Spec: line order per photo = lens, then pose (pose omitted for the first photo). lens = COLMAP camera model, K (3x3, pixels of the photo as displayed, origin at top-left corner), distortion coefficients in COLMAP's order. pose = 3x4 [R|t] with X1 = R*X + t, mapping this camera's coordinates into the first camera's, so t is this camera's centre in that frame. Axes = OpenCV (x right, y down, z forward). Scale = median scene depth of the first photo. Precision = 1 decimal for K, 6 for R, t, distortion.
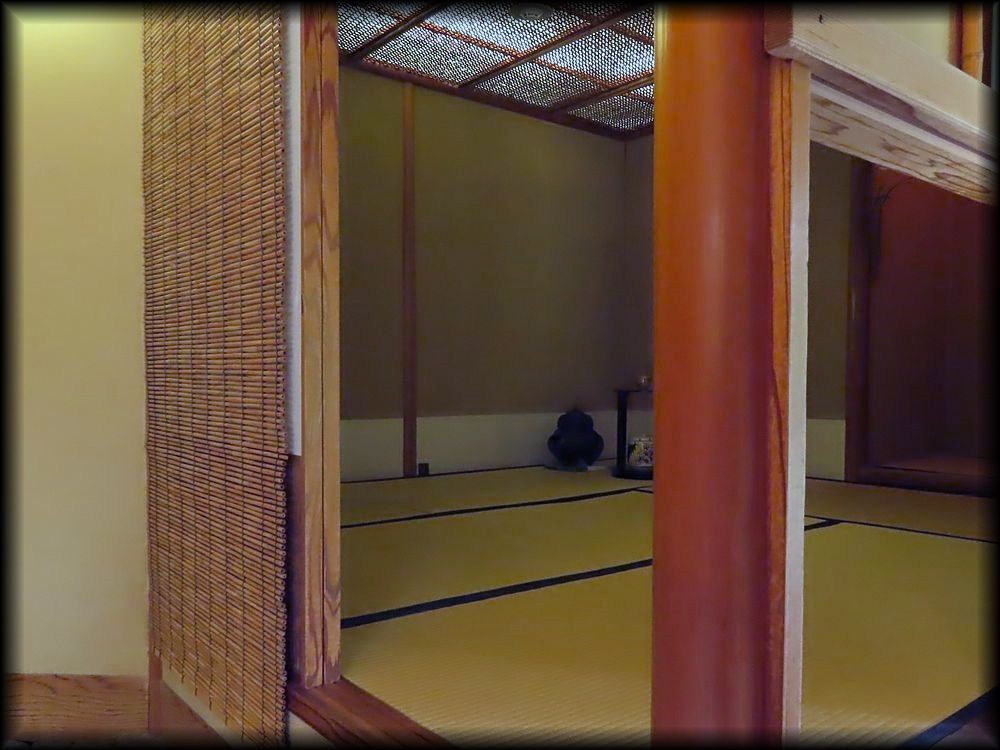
lens RADIAL K [[810.2, 0, 500.9], [0, 810.2, 377.8], [0, 0, 1]] dist [-0.007000, -0.005684]
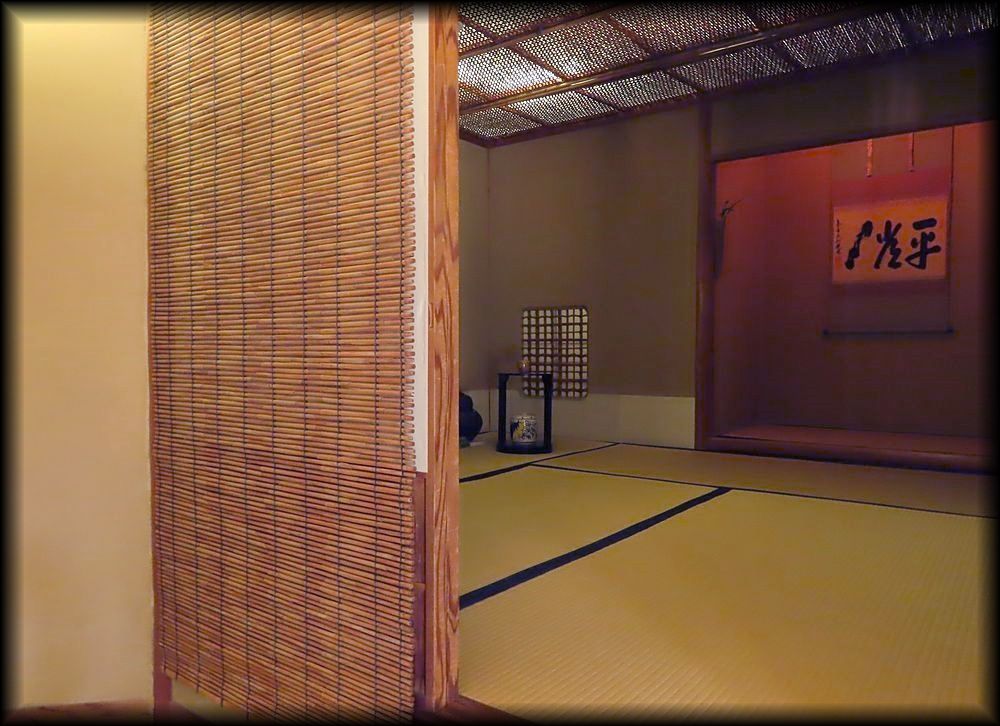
lens RADIAL K [[726.2, 0, 499.4], [0, 726.2, 358.5], [0, 0, 1]] dist [-0.003738, 0.002002]
pose [[0.975849, -0.006487, 0.218350, -0.303212], [0.005822, 0.999976, 0.003690, -0.036713], [-0.218369, -0.002329, 0.975863, 0.117780]]
